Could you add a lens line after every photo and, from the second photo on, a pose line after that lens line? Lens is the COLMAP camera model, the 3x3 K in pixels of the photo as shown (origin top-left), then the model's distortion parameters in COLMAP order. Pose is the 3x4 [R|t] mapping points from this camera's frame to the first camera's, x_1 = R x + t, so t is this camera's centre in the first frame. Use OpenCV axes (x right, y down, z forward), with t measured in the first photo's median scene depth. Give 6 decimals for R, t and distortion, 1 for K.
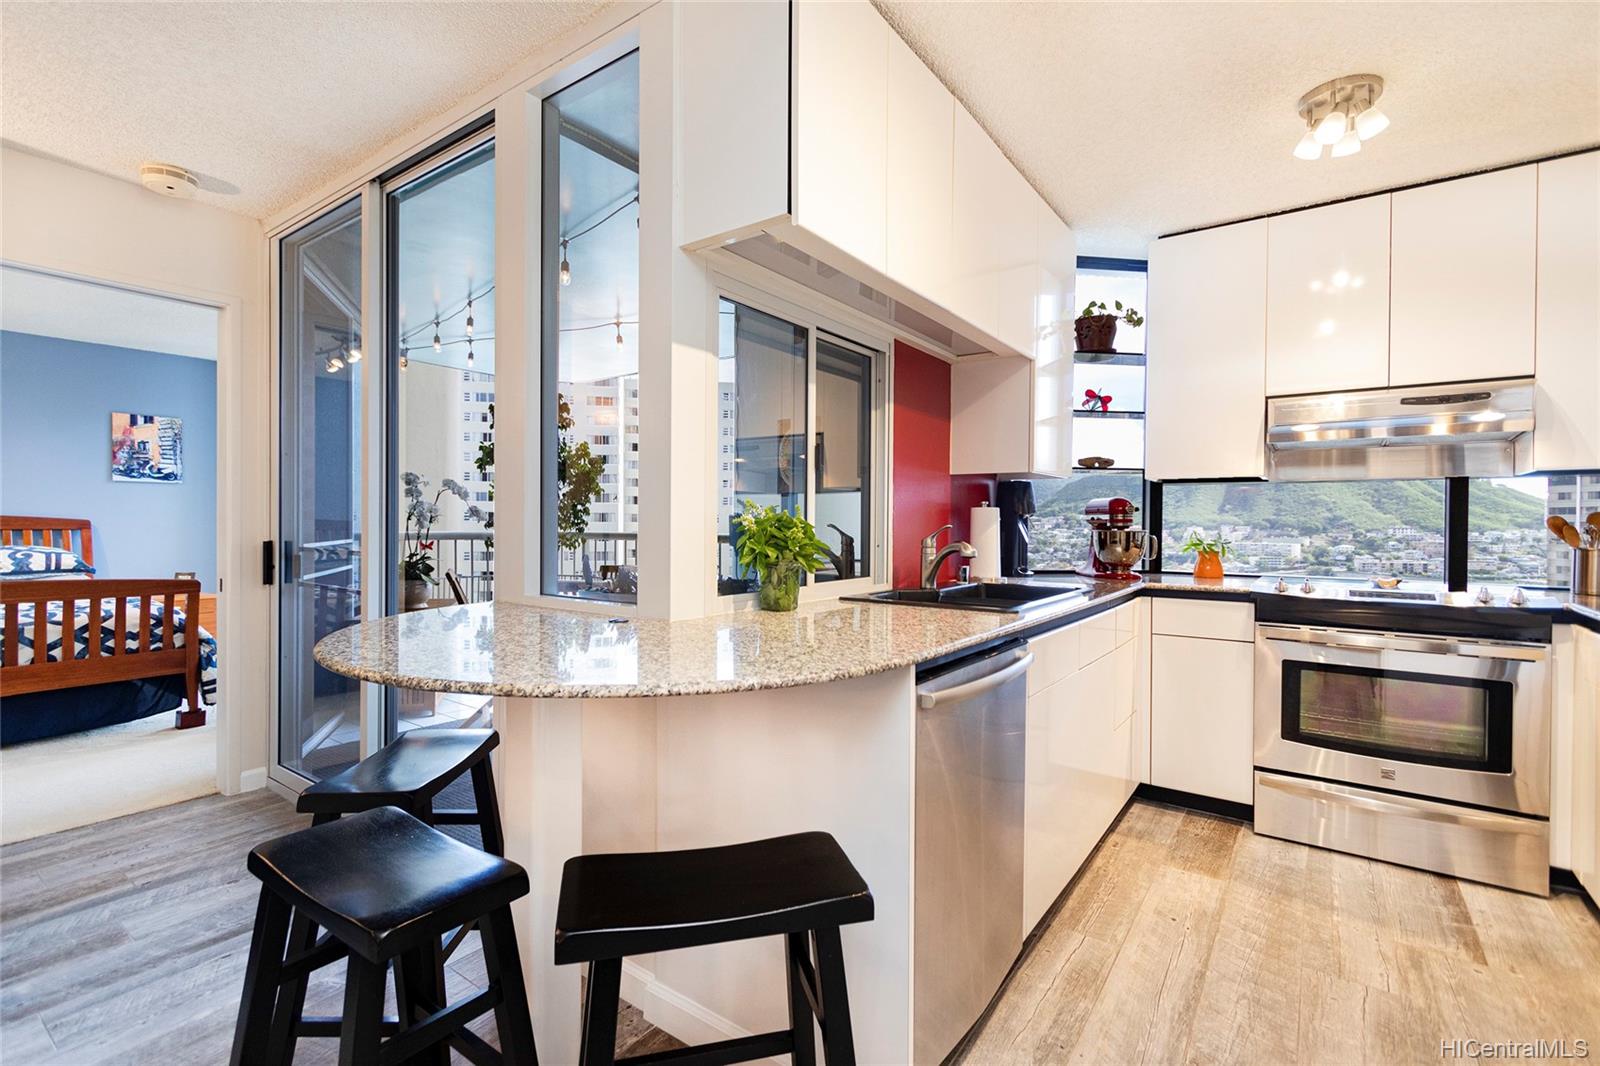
lens RADIAL K [[730.0, 0, 790.8], [0, 730.0, 522.4], [0, 0, 1]] dist [0.004131, -0.002071]
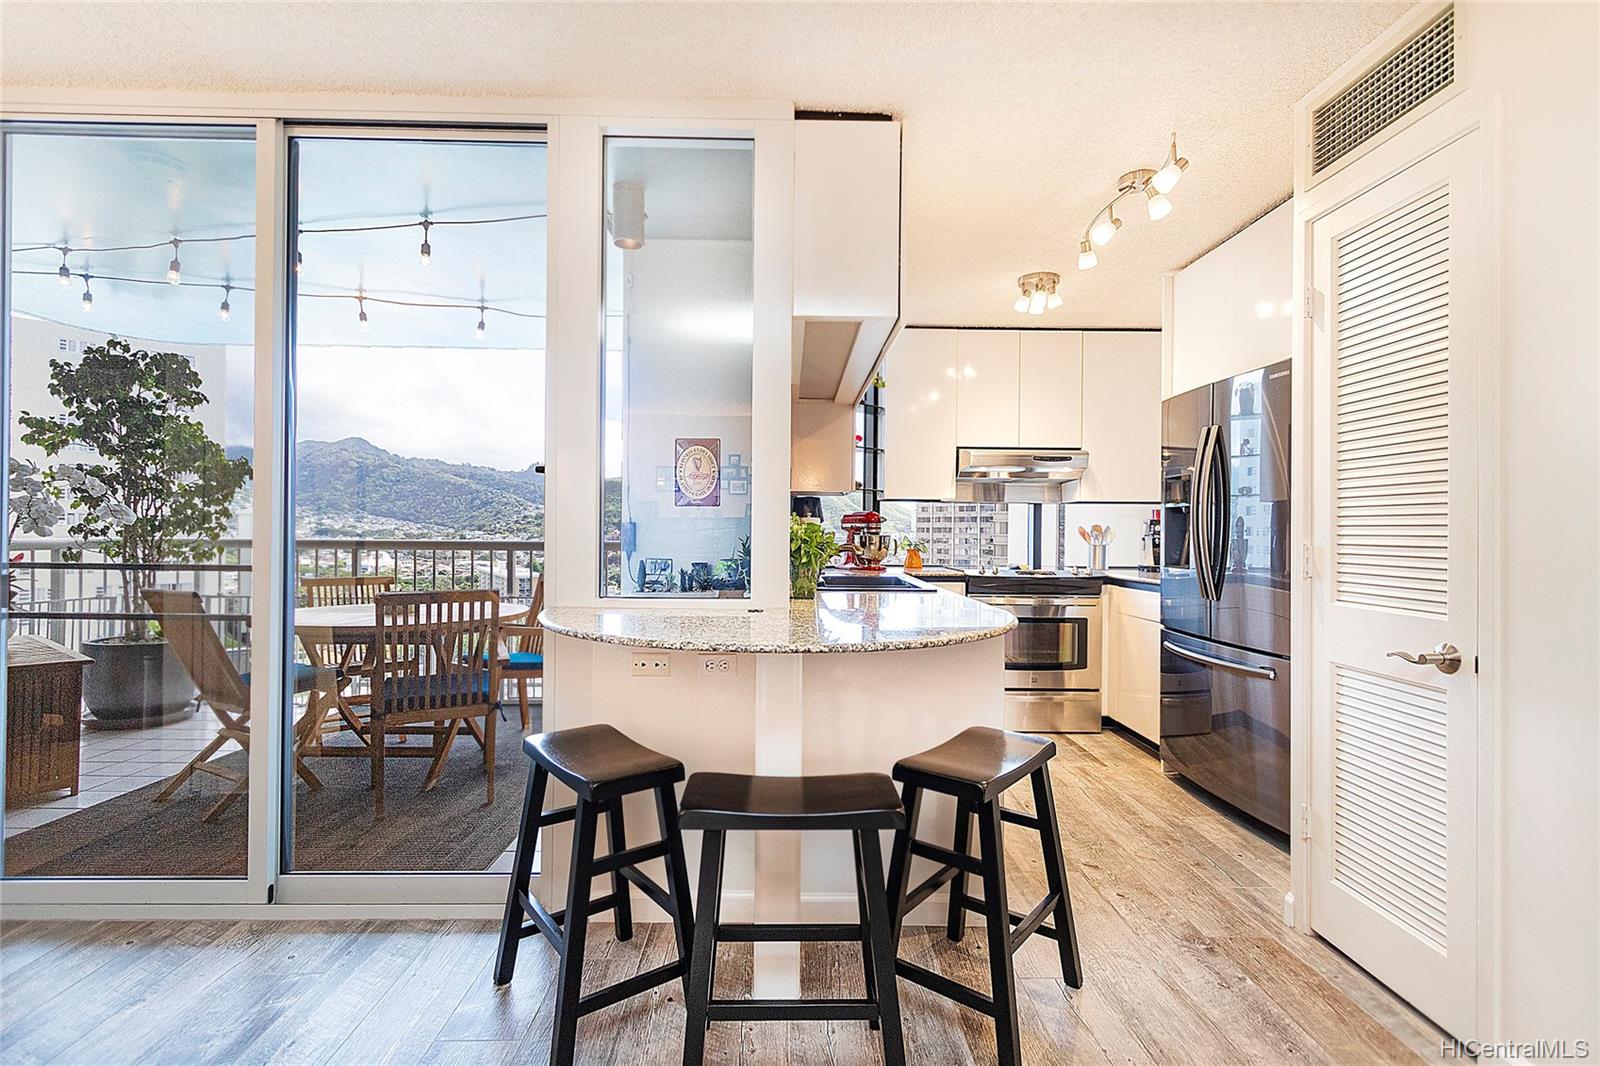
lens RADIAL K [[730.0, 0, 794.4], [0, 730.0, 526.4], [0, 0, 1]] dist [0.004131, -0.002071]
pose [[0.794730, 0.002944, 0.606956, -0.362580], [-0.003202, 0.999995, -0.000658, -0.003125], [-0.606955, -0.001420, 0.794735, -0.002199]]
